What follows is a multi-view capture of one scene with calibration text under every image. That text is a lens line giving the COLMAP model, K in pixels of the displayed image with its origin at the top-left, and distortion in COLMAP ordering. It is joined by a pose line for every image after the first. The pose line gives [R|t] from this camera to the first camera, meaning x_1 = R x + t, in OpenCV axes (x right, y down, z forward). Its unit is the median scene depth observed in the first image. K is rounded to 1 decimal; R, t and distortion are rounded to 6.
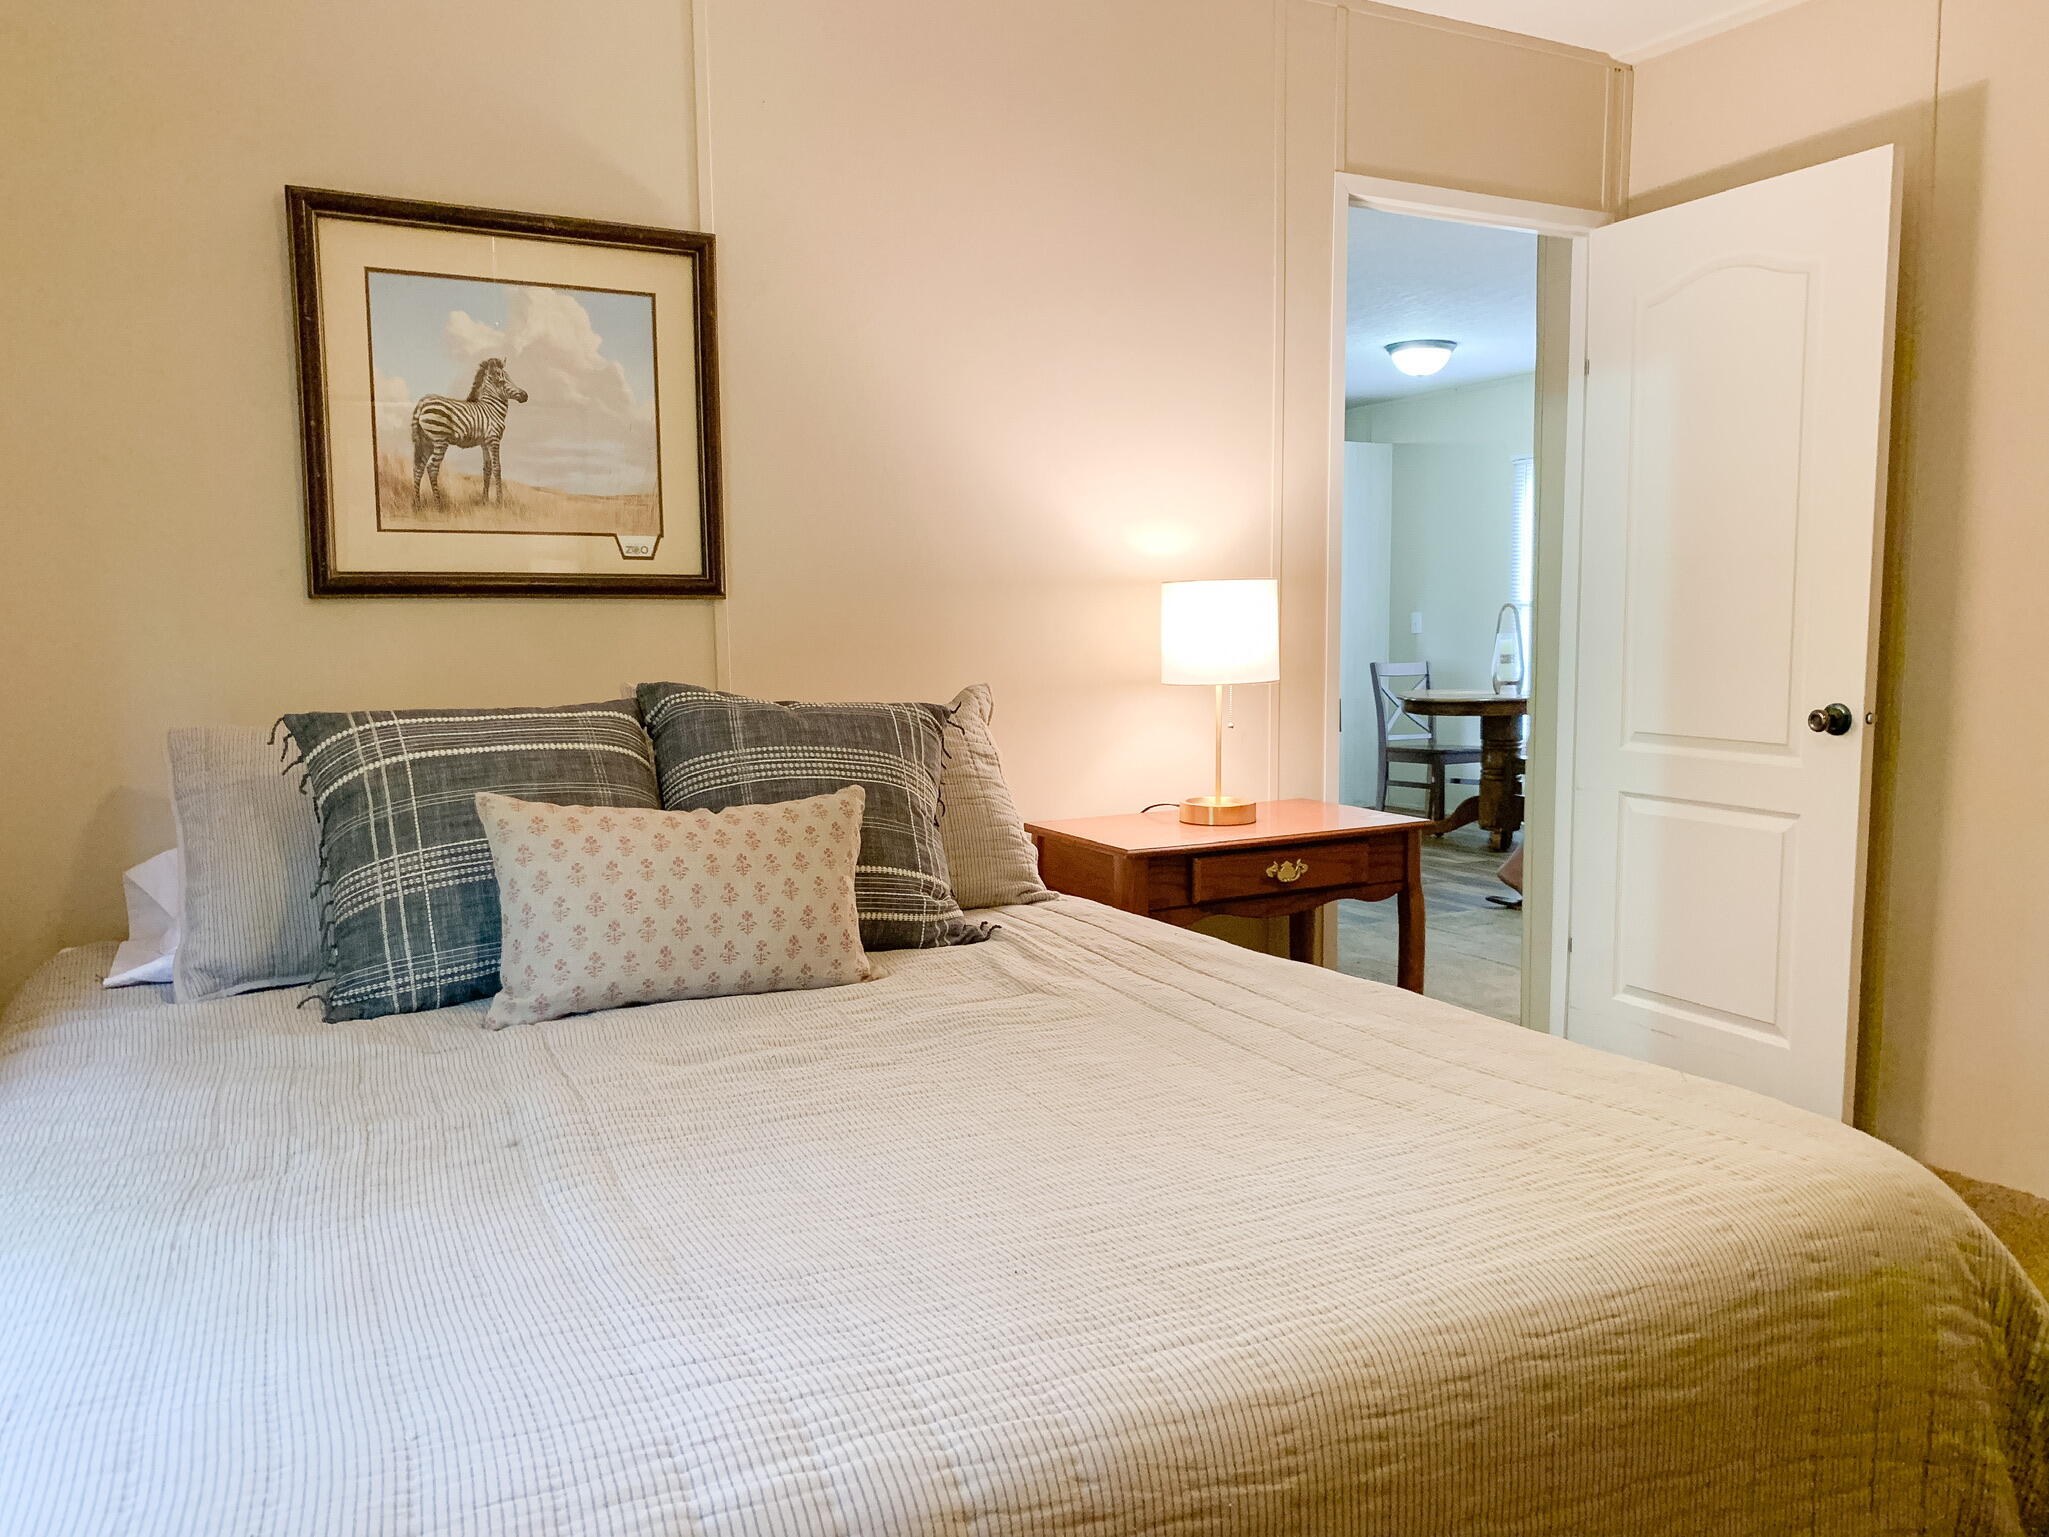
lens RADIAL K [[1552.5, 0, 1044.5], [0, 1552.5, 756.7], [0, 0, 1]] dist [0.044910, -0.056955]
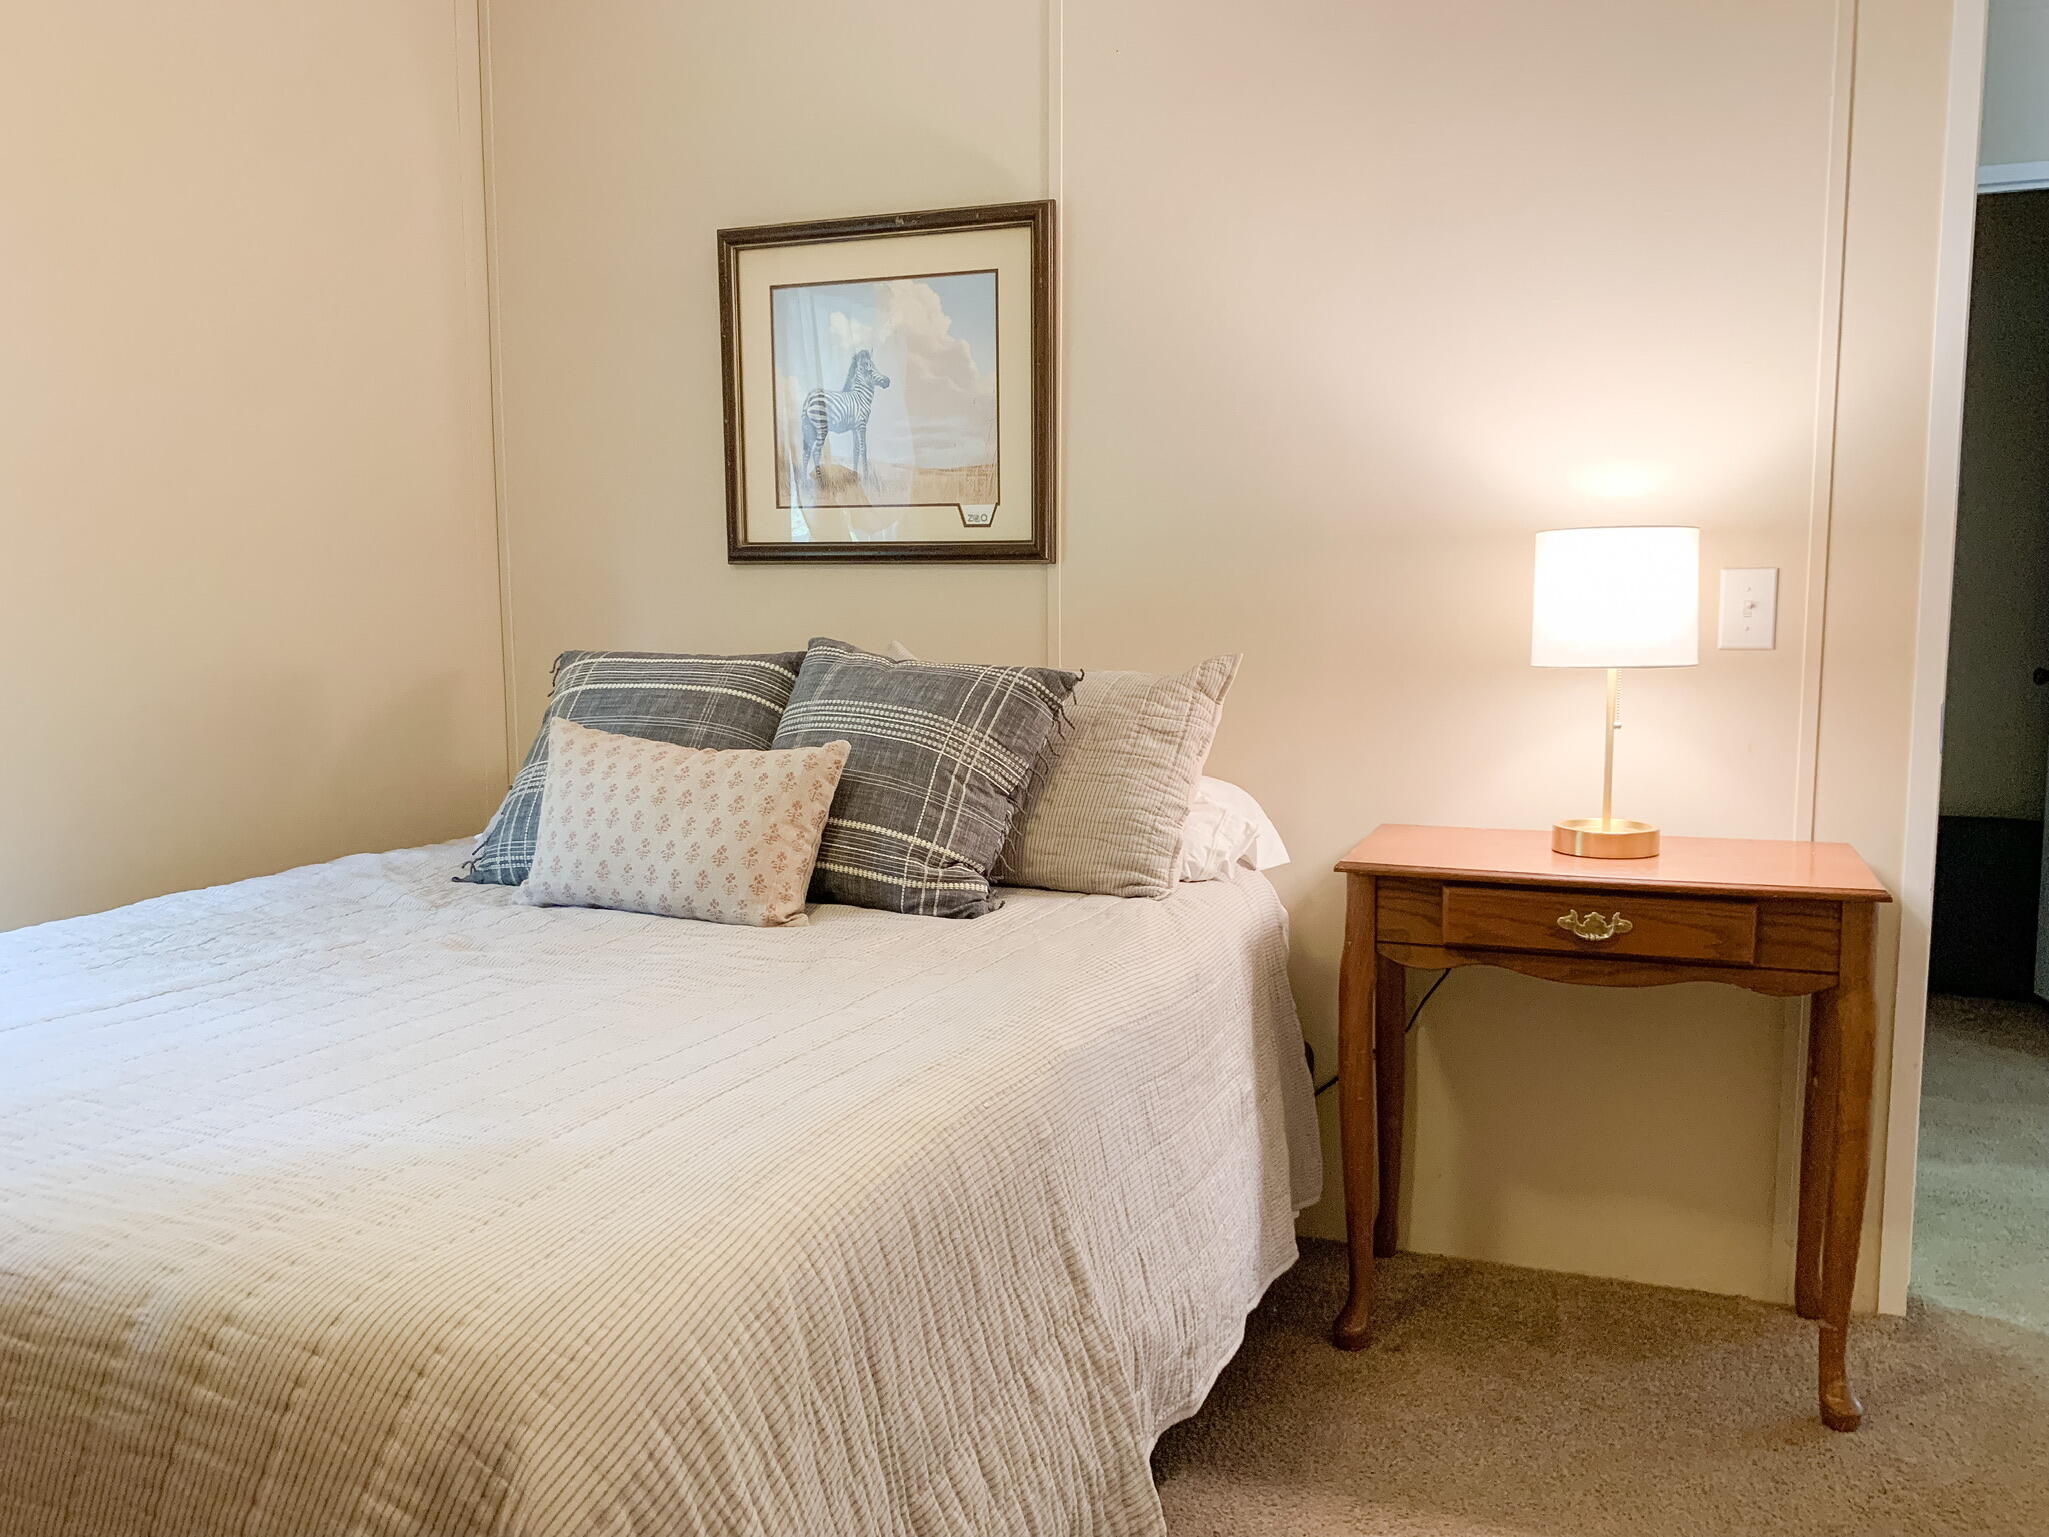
lens RADIAL K [[1552.5, 0, 1034.4], [0, 1552.5, 781.8], [0, 0, 1]] dist [0.044910, -0.056955]
pose [[0.665222, 0.094278, -0.740670, 0.594325], [-0.076556, 0.995380, 0.057942, -0.019356], [0.742711, 0.018159, 0.669366, 0.343264]]
